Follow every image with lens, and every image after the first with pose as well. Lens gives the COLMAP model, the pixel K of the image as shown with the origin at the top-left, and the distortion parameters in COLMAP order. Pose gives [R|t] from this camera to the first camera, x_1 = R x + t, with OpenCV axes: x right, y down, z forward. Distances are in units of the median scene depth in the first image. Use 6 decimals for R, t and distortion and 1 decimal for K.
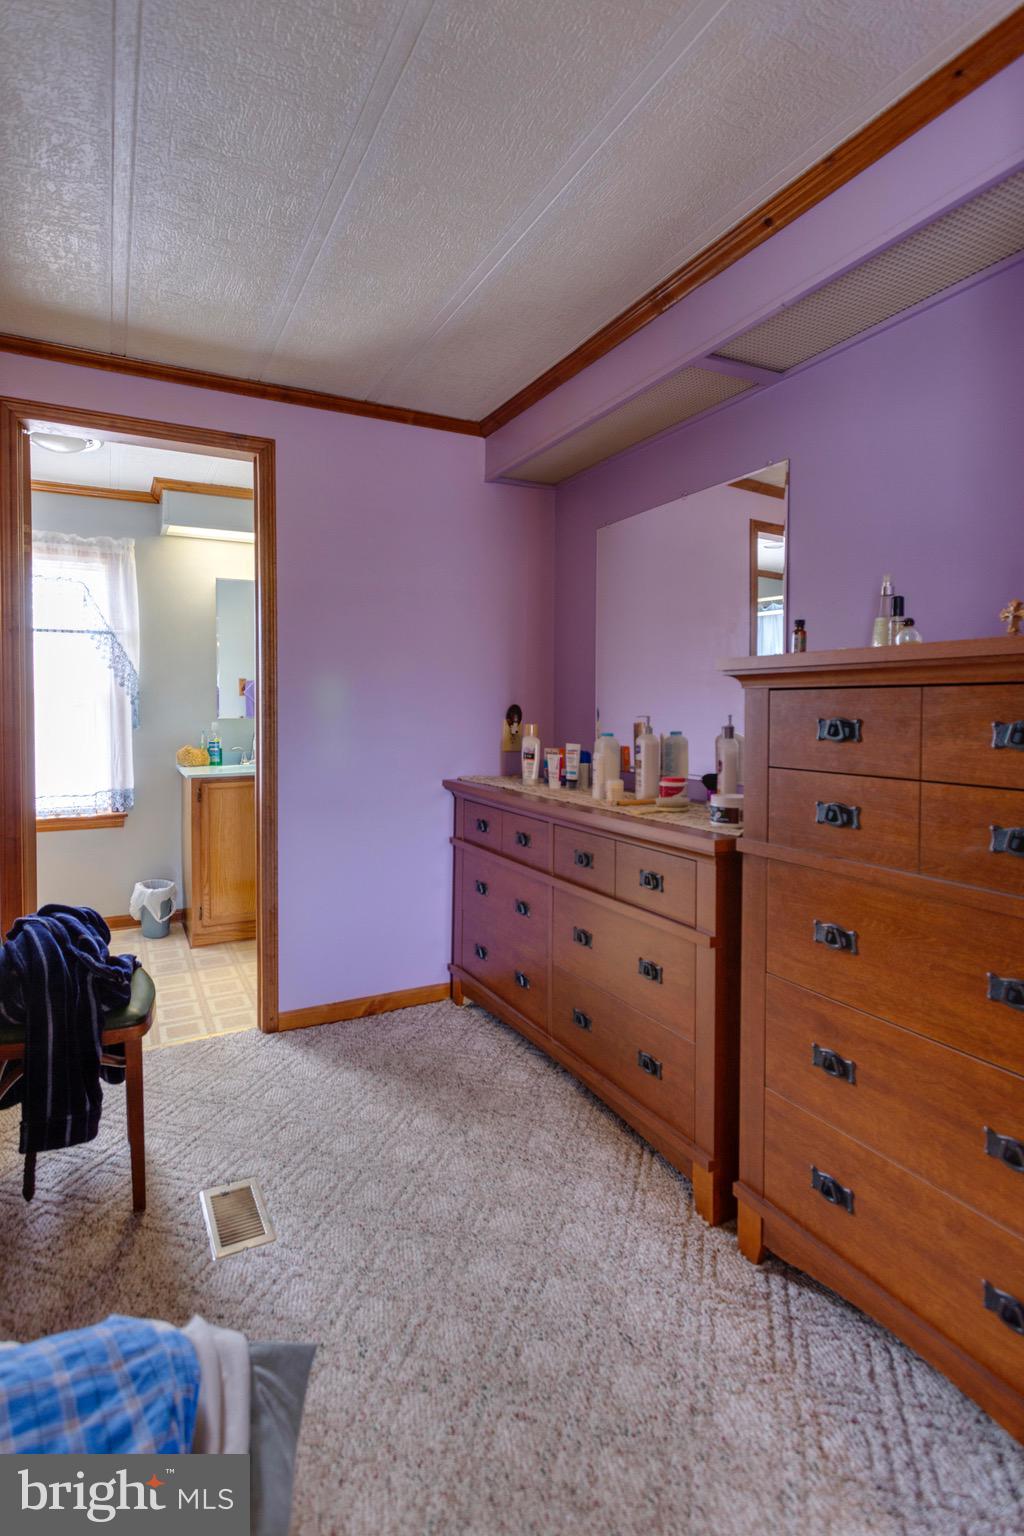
lens RADIAL K [[750.1, 0, 507.6], [0, 750.1, 727.4], [0, 0, 1]] dist [0.000761, 0.000041]
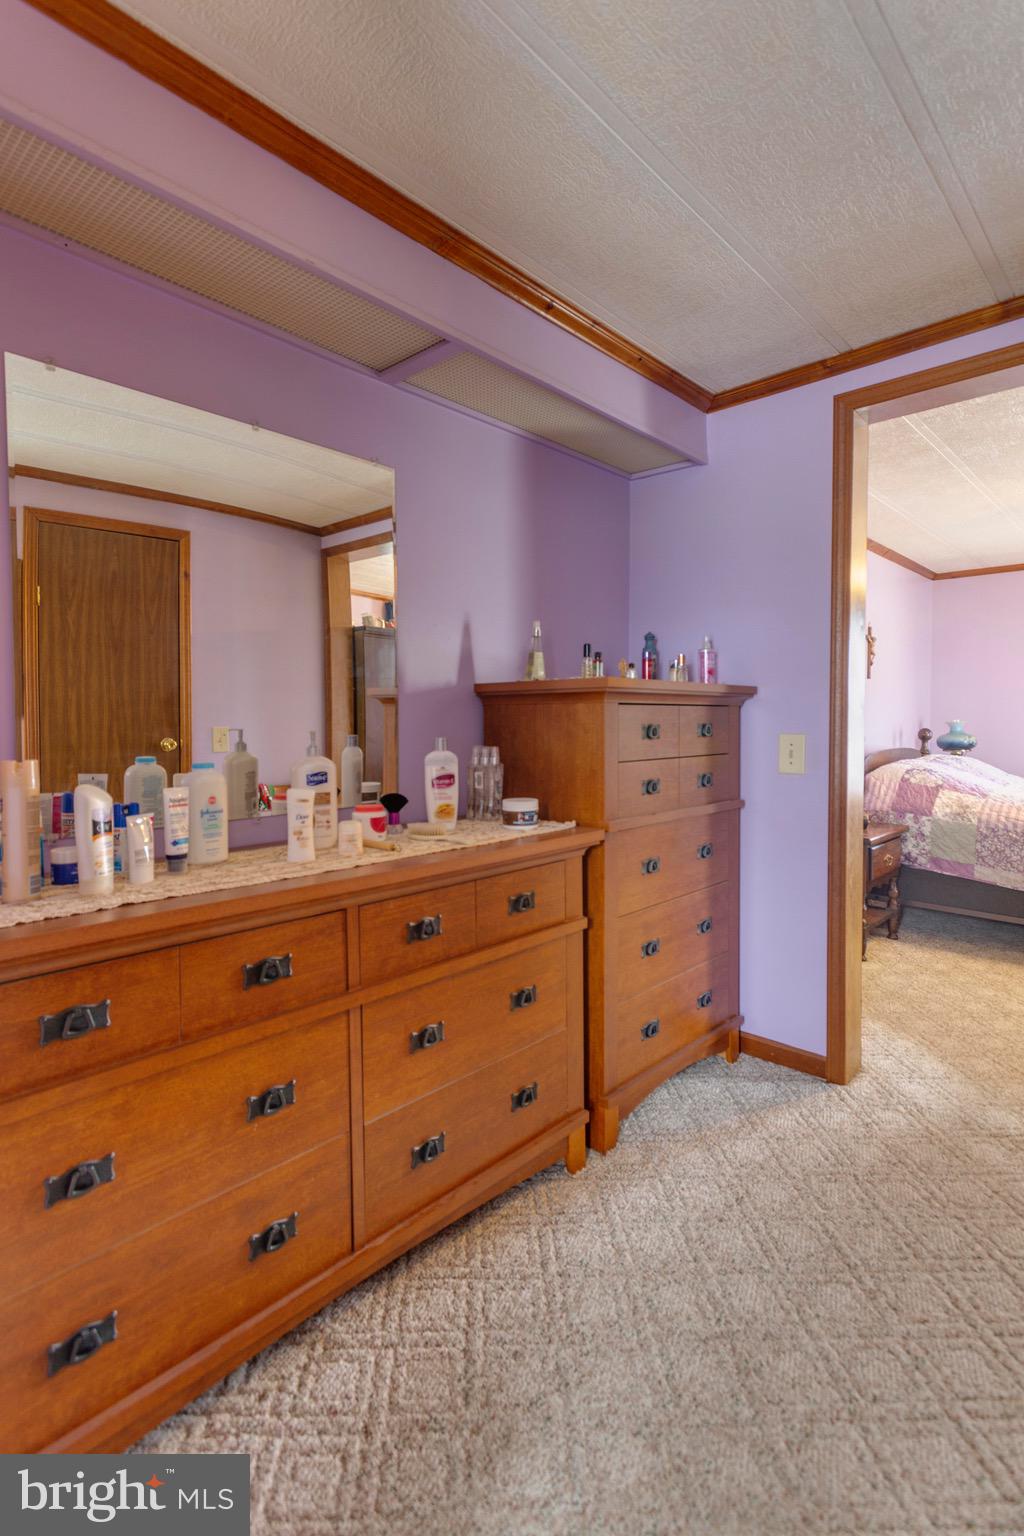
lens RADIAL K [[750.1, 0, 507.6], [0, 750.1, 727.4], [0, 0, 1]] dist [0.000761, 0.000041]
pose [[-0.323336, -0.021274, 0.946045, -0.761670], [0.023334, 0.999264, 0.030445, -0.049057], [-0.945996, 0.031919, -0.322602, 1.453090]]
